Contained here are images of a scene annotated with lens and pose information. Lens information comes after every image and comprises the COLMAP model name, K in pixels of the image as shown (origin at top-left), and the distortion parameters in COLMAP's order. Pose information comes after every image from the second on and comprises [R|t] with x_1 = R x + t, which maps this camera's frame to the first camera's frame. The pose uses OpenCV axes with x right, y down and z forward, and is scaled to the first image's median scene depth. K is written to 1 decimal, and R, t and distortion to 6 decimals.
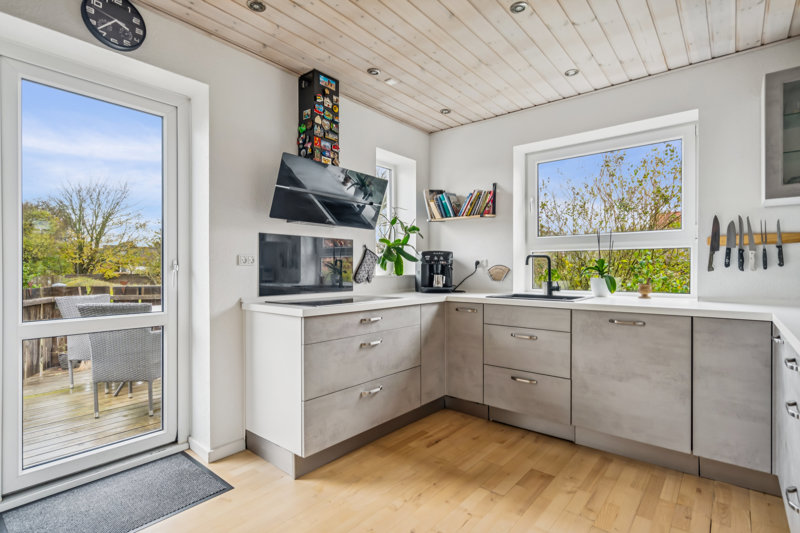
lens RADIAL K [[394.0, 0, 398.7], [0, 394.0, 270.0], [0, 0, 1]] dist [0.000707, 0.000992]
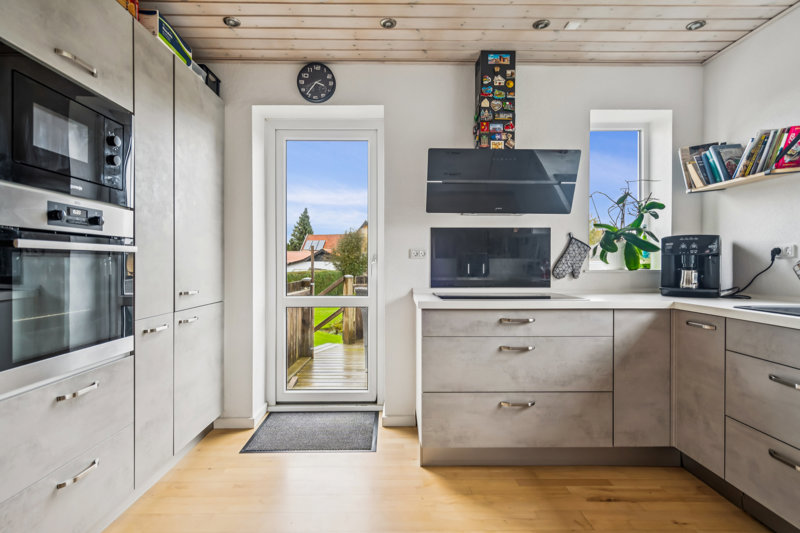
lens RADIAL K [[397.8, 0, 400.0], [0, 397.8, 266.5], [0, 0, 1]] dist [0.001304, 0.000399]
pose [[0.650234, 0.005385, -0.759715, 0.368153], [-0.001881, 0.999983, 0.005478, 0.003657], [0.759732, -0.002133, 0.650233, 0.215297]]
